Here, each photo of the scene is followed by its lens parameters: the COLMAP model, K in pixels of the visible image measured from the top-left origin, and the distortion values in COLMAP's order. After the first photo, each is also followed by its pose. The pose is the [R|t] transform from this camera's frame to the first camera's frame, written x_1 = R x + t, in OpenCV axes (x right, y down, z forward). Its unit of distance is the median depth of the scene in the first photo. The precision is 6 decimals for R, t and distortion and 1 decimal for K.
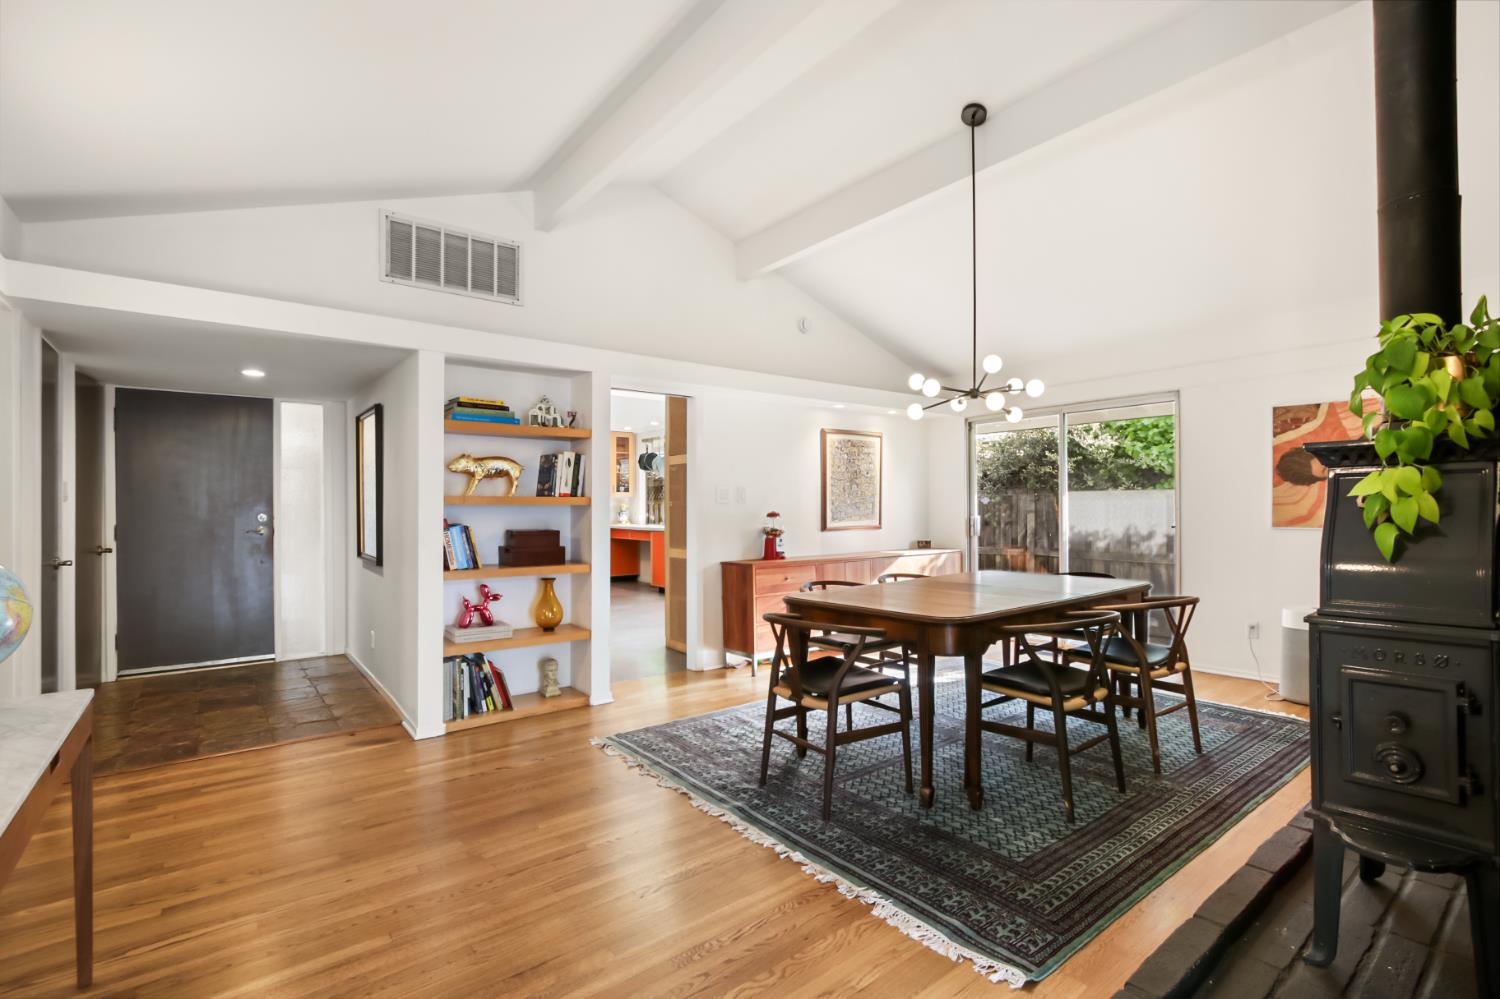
lens RADIAL K [[707.6, 0, 756.9], [0, 707.6, 500.9], [0, 0, 1]] dist [-0.002526, -0.000164]
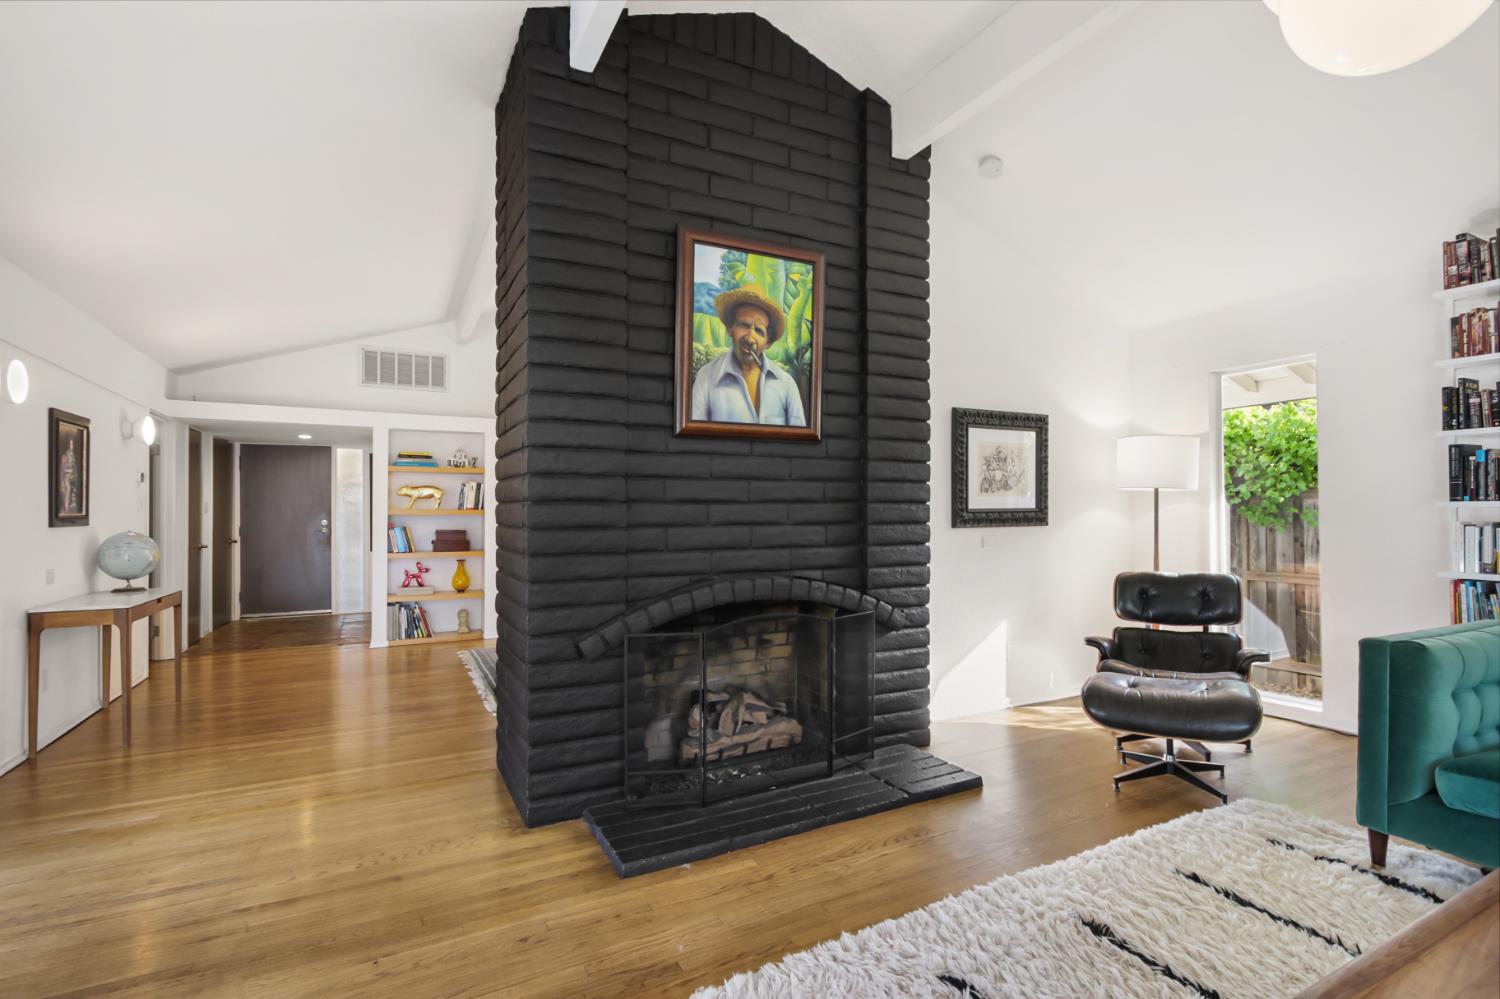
lens RADIAL K [[707.6, 0, 752.3], [0, 707.6, 504.5], [0, 0, 1]] dist [-0.002526, -0.000164]
pose [[0.983847, -0.002746, -0.178990, 0.684442], [0.001451, 0.999972, -0.007367, -0.004756], [0.179005, 0.006989, 0.983823, -0.500869]]
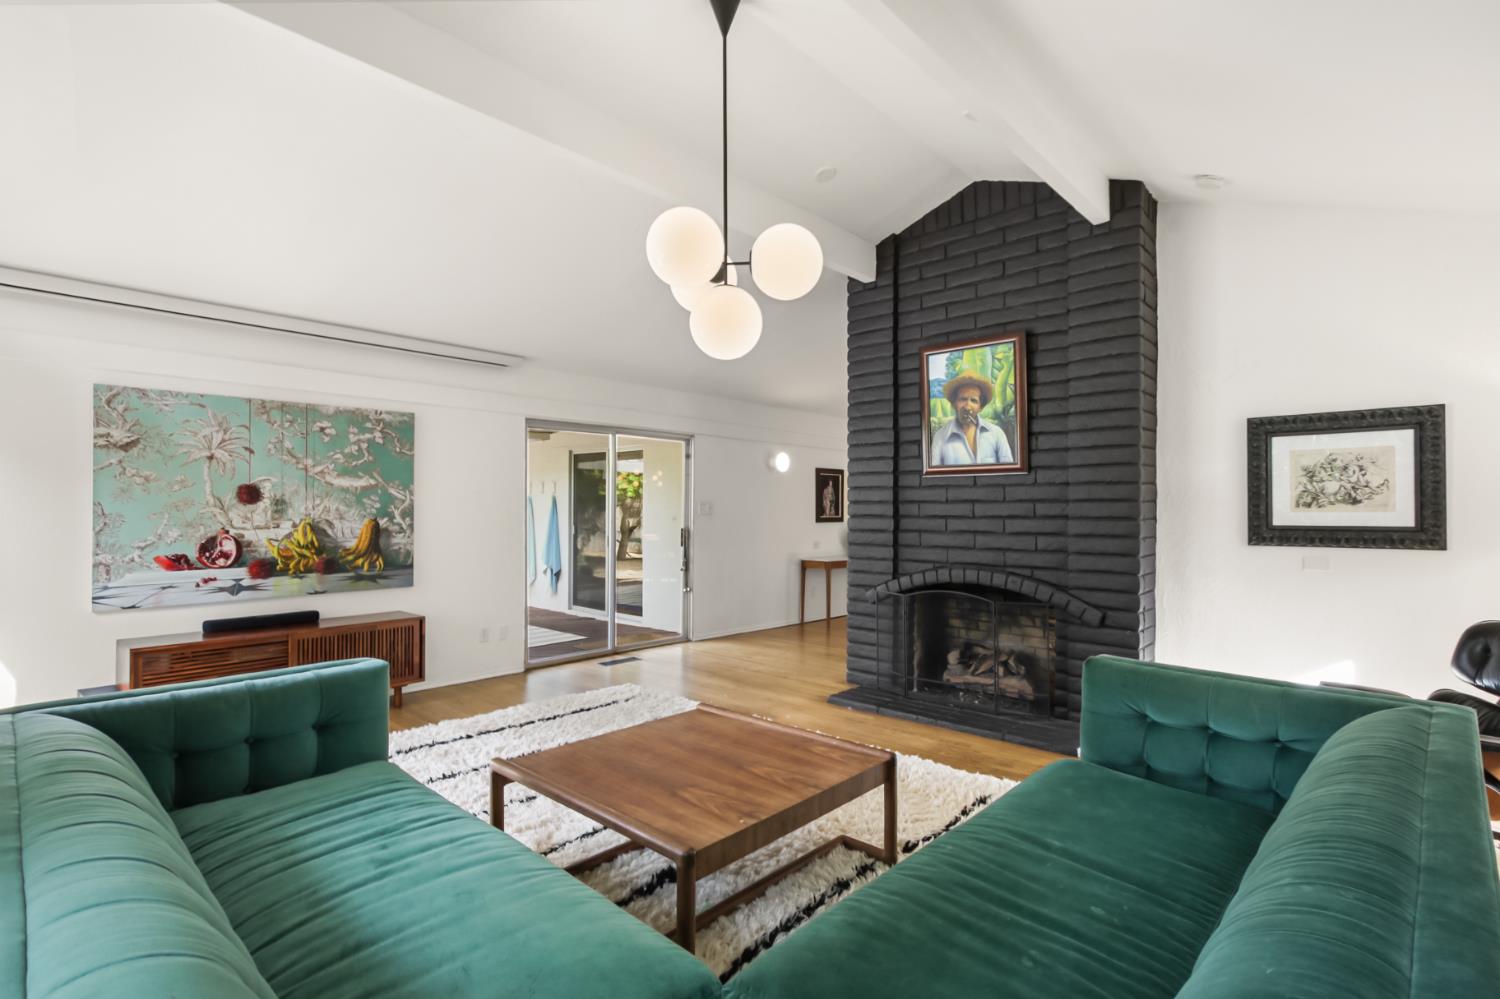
lens RADIAL K [[707.6, 0, 755.5], [0, 707.6, 503.6], [0, 0, 1]] dist [-0.002526, -0.000164]
pose [[0.194199, -0.003048, -0.980957, 3.176888], [0.001980, 0.999994, -0.002716, -0.082138], [0.980960, -0.001415, 0.194204, 0.040618]]
